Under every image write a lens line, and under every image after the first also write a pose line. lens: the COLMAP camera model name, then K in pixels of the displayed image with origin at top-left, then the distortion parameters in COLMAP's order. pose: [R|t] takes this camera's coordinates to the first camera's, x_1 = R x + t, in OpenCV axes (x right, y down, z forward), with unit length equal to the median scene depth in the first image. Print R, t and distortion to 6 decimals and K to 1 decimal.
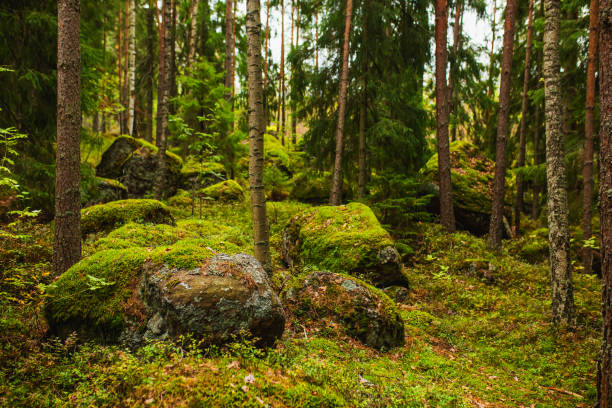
lens RADIAL K [[1076.5, 0, 306.1], [0, 1076.5, 228.2], [0, 0, 1]] dist [0.031478, 0.146517]
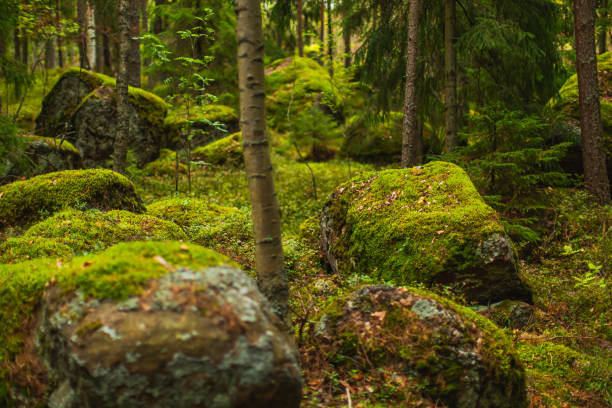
lens RADIAL K [[1076.5, 0, 306.1], [0, 1076.5, 228.2], [0, 0, 1]] dist [0.031478, 0.146517]
pose [[0.991765, -0.030101, -0.124487, 0.046480], [0.036314, 0.998190, 0.047947, -0.018128], [0.122818, -0.052073, 0.991062, 0.396725]]
